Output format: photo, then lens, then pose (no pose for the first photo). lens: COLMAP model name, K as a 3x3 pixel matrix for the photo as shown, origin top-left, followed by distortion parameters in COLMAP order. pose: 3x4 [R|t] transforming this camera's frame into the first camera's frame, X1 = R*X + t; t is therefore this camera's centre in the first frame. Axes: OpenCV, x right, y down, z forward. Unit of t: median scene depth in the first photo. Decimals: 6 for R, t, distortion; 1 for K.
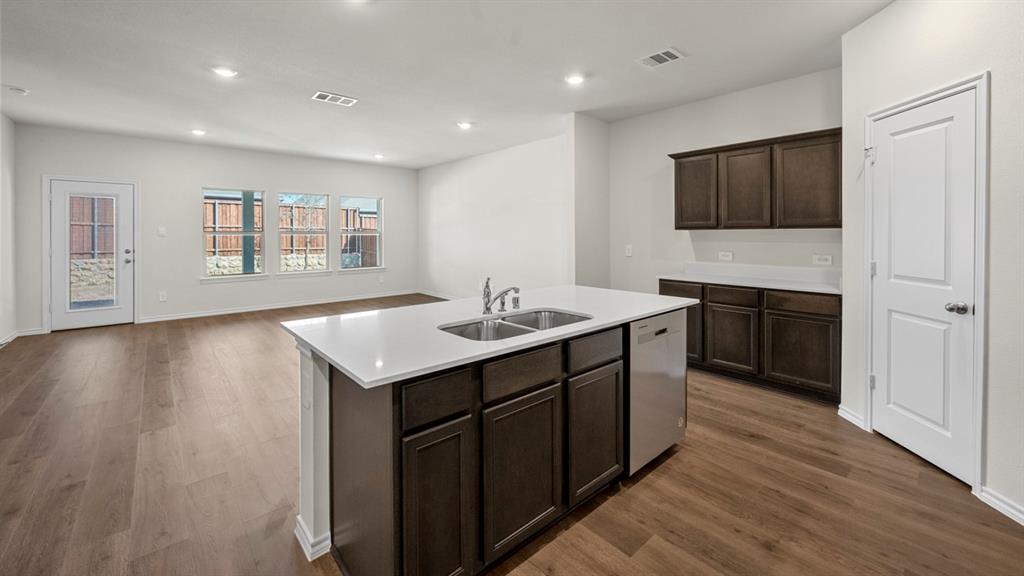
lens RADIAL K [[402.4, 0, 514.0], [0, 402.4, 235.5], [0, 0, 1]] dist [-0.000715, 0.000298]
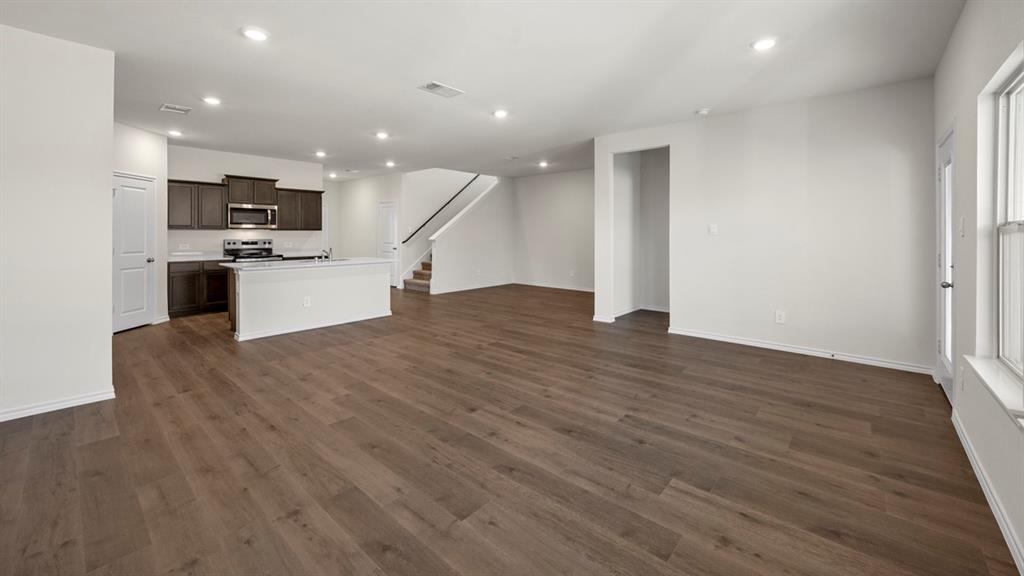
lens RADIAL K [[402.4, 0, 514.0], [0, 402.4, 238.5], [0, 0, 1]] dist [-0.000715, 0.000298]
pose [[-0.993233, 0.001738, -0.116124, -0.546357], [0.000073, 0.999897, 0.014343, -0.002750], [0.116137, 0.014238, -0.993131, 2.123950]]
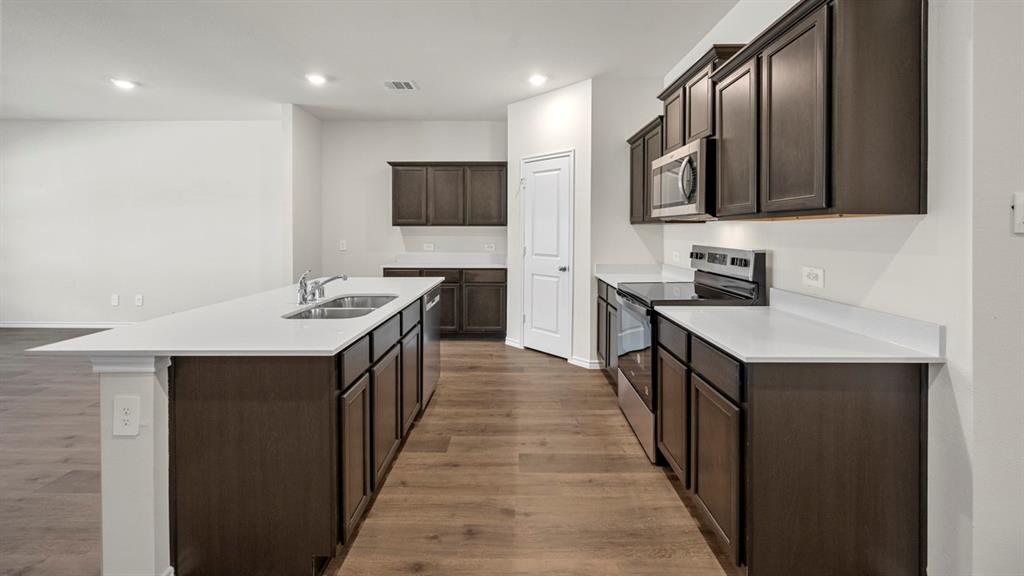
lens RADIAL K [[402.4, 0, 513.2], [0, 402.4, 232.7], [0, 0, 1]] dist [-0.000715, 0.000298]
pose [[0.669805, -0.001203, 0.742536, -0.257937], [-0.001289, 0.999995, 0.002783, 0.001982], [-0.742536, -0.002821, 0.669800, -0.060265]]
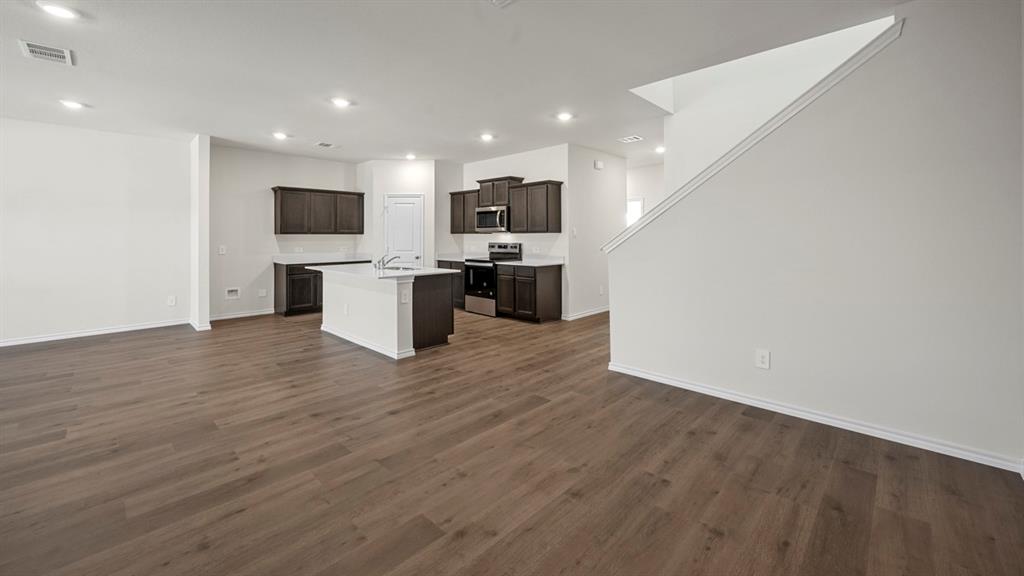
lens RADIAL K [[402.4, 0, 516.0], [0, 402.4, 236.1], [0, 0, 1]] dist [-0.000715, 0.000298]
pose [[-0.079259, 0.003935, 0.996846, -1.348185], [0.004686, 0.999983, -0.003575, 0.004175], [-0.996843, 0.004388, -0.079276, 0.215637]]
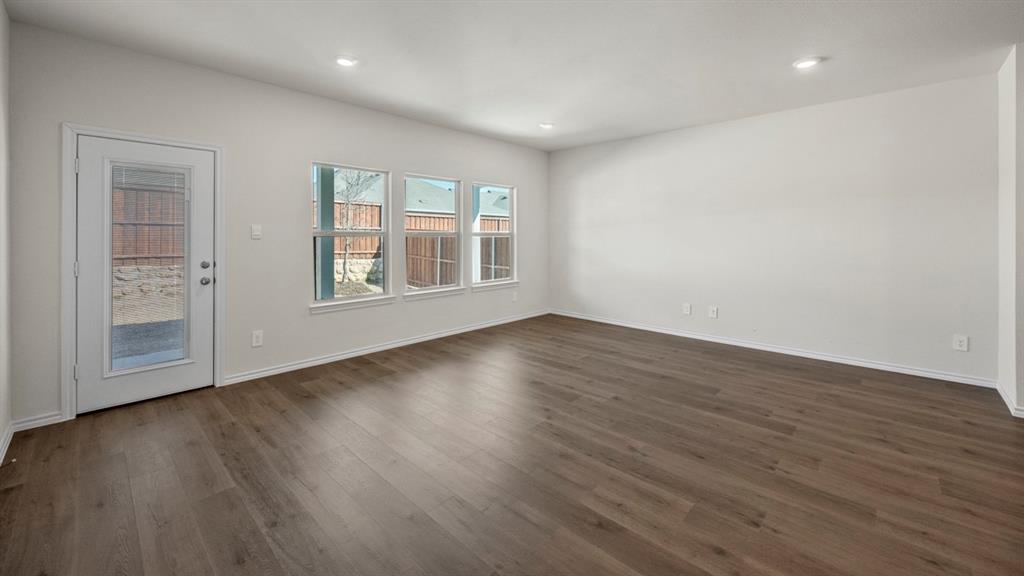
lens RADIAL K [[402.4, 0, 517.7], [0, 402.4, 235.5], [0, 0, 1]] dist [-0.000715, 0.000298]
pose [[0.995904, 0.002860, 0.090369, -0.835087], [-0.002455, 0.999986, -0.004590, -0.002583], [-0.090381, 0.004349, 0.995898, 0.557948]]
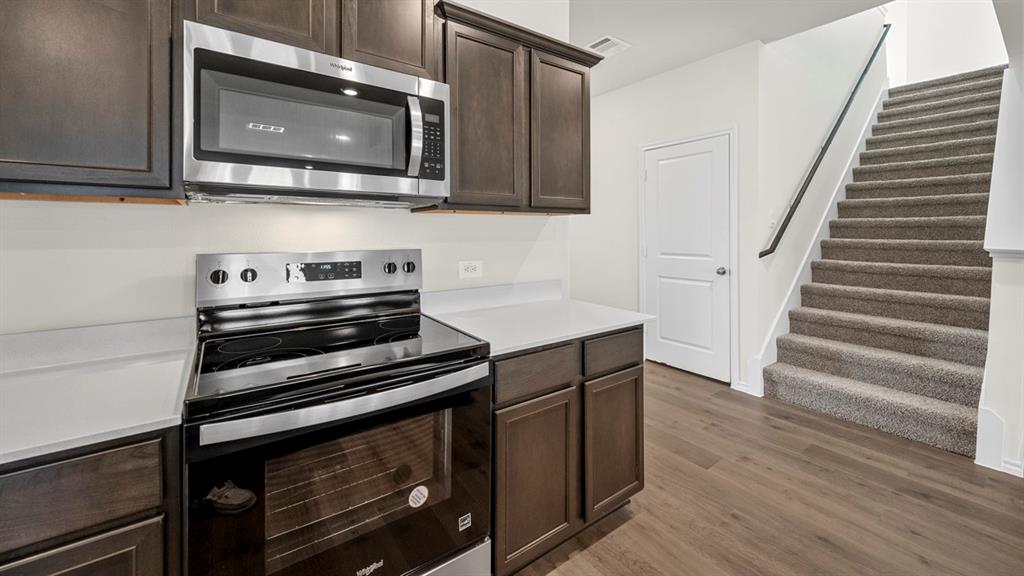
lens RADIAL K [[402.4, 0, 516.3], [0, 402.4, 232.1], [0, 0, 1]] dist [-0.000715, 0.000298]
pose [[-0.995804, 0.002565, 0.091476, 0.238856], [0.002838, 0.999992, 0.002858, 0.007898], [-0.091468, 0.003106, -0.995803, 0.493796]]
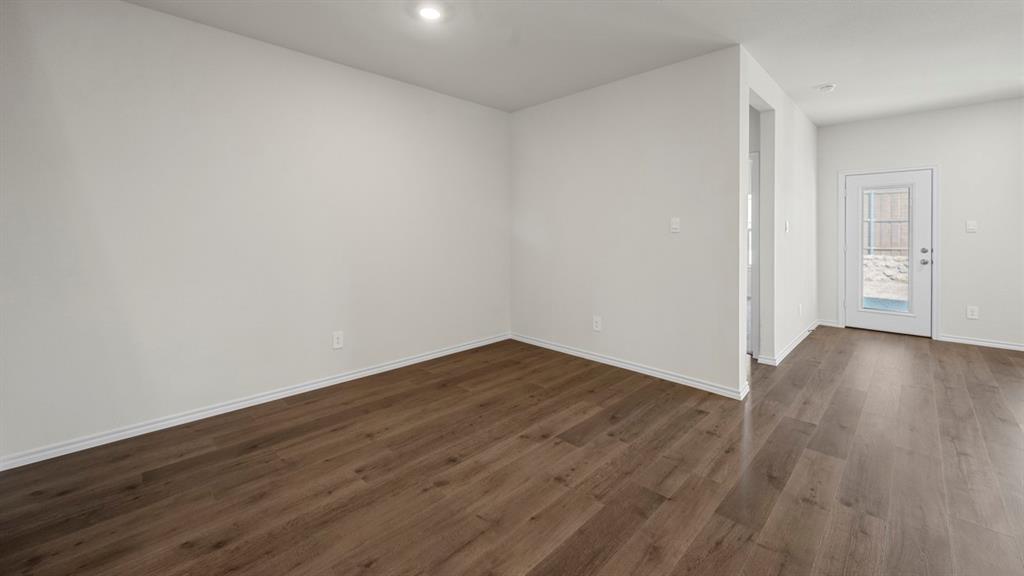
lens RADIAL K [[402.4, 0, 512.0], [0, 402.4, 234.7], [0, 0, 1]] dist [-0.000715, 0.000298]
pose [[0.053367, 0.006912, -0.998551, -0.262679], [-0.000712, 0.999976, 0.006884, 0.002825], [0.998575, 0.000343, 0.053371, 0.155576]]
